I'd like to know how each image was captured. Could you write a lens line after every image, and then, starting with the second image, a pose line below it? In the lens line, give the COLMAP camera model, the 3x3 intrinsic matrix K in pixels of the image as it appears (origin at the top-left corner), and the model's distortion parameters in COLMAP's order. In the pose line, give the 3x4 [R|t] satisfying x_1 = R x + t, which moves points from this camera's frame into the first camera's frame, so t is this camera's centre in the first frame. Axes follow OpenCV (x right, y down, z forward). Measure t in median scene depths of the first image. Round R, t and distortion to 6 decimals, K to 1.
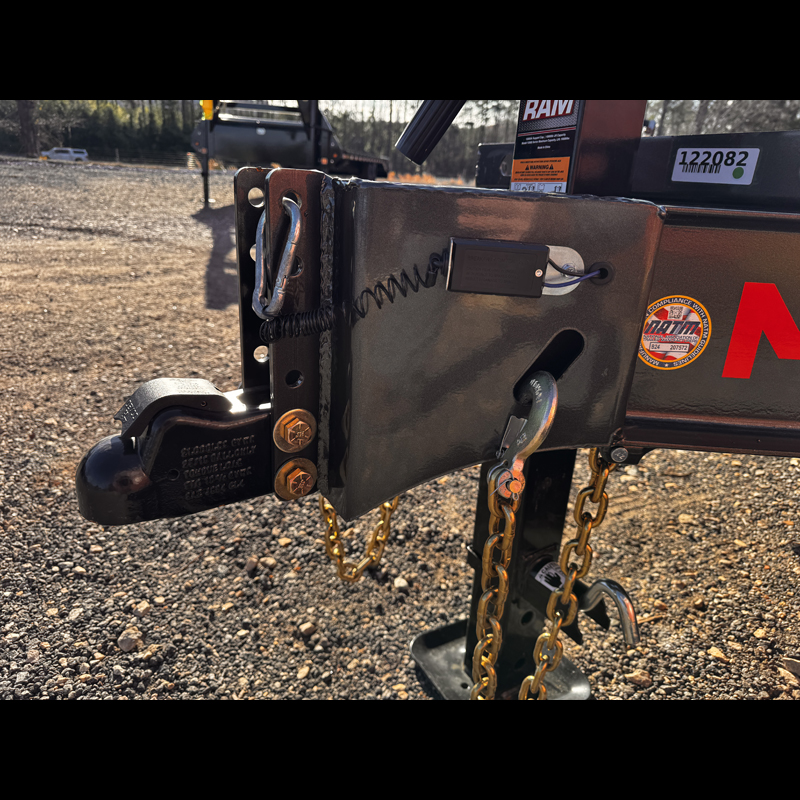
lens RADIAL K [[596.3, 0, 400.0], [0, 596.3, 400.0], [0, 0, 1]] dist [0.000302, -0.031331]
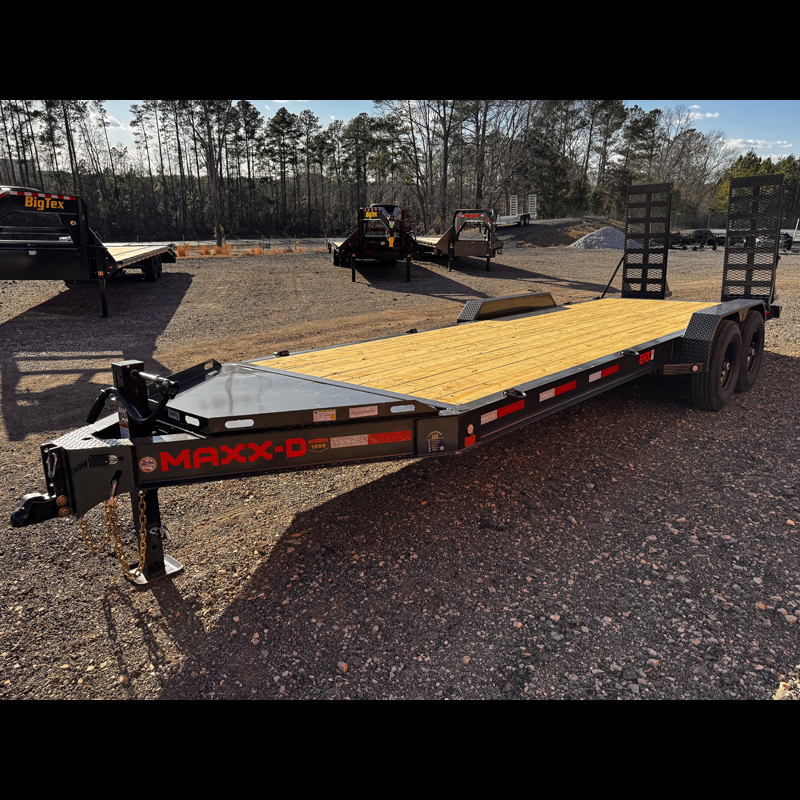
lens RADIAL K [[596.3, 0, 400.0], [0, 596.3, 400.0], [0, 0, 1]] dist [0.000302, -0.031331]
pose [[0.945141, -0.144056, 0.293185, 0.979173], [0.170984, 0.982907, -0.068251, 0.046187], [-0.278341, 0.114636, 0.953617, -3.871783]]
